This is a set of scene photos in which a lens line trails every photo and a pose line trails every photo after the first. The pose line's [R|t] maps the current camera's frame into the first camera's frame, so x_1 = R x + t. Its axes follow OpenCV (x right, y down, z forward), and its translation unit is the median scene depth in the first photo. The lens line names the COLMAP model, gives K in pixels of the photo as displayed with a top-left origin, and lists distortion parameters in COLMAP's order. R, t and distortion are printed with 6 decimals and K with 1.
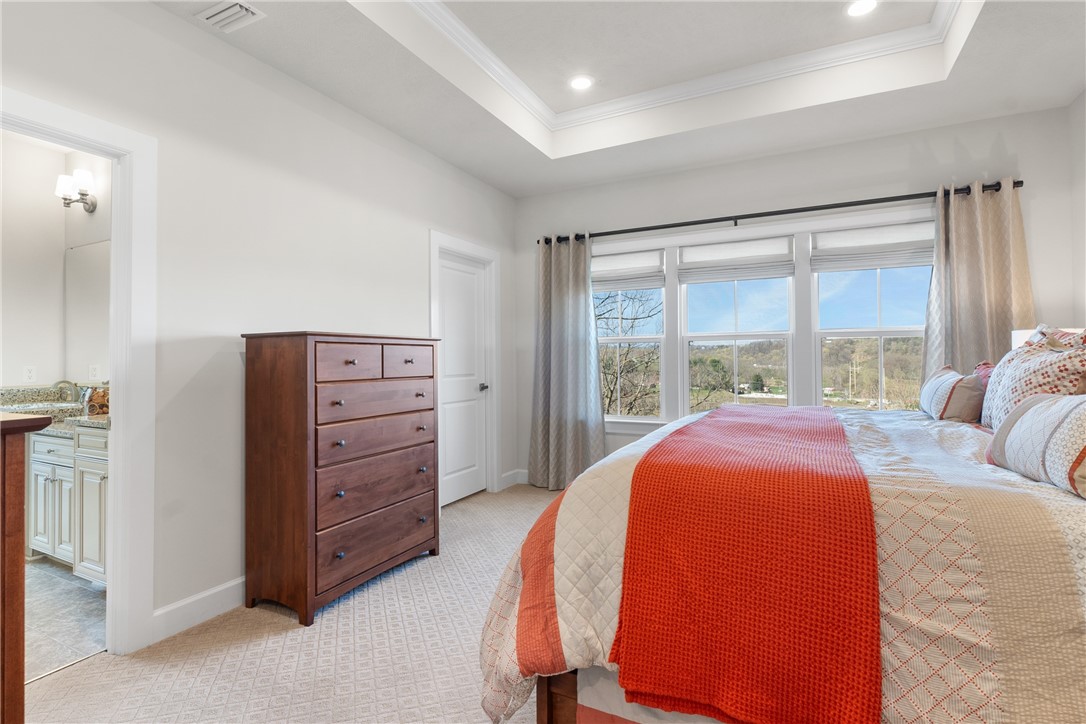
lens RADIAL K [[516.8, 0, 545.2], [0, 516.8, 357.0], [0, 0, 1]] dist [-0.002432, -0.000244]
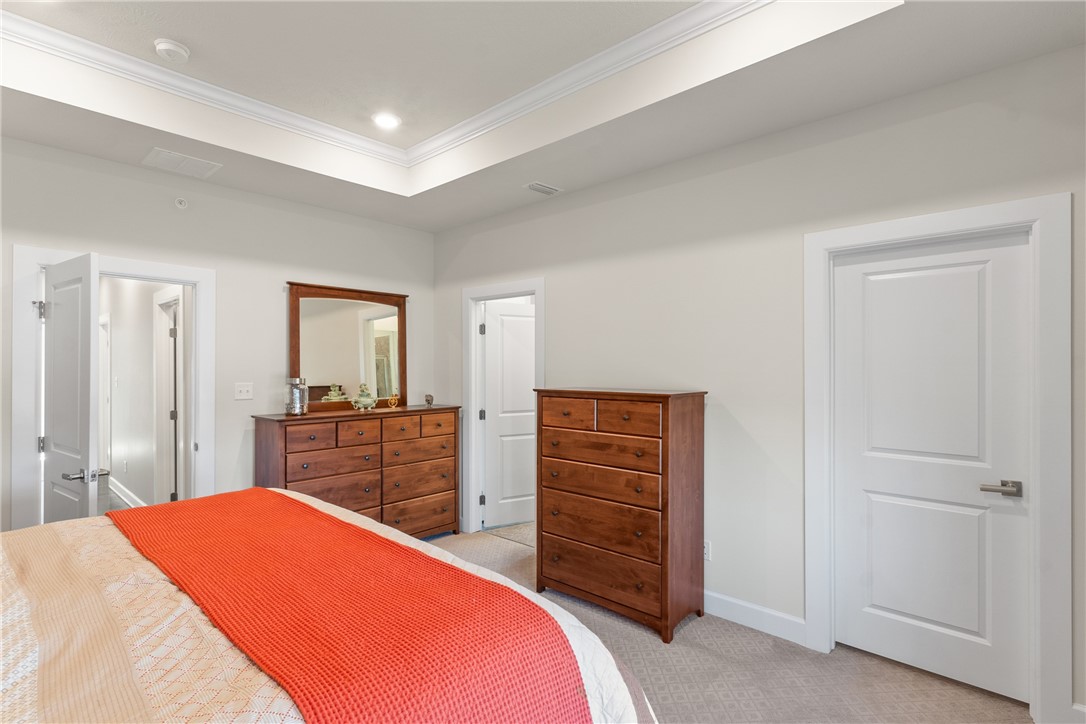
lens RADIAL K [[516.8, 0, 543.4], [0, 516.8, 364.2], [0, 0, 1]] dist [-0.002432, -0.000244]
pose [[-0.282056, -0.002676, -0.959394, 0.806790], [0.008347, 0.999951, -0.005243, -0.099518], [0.959362, -0.009487, -0.282020, 1.230395]]
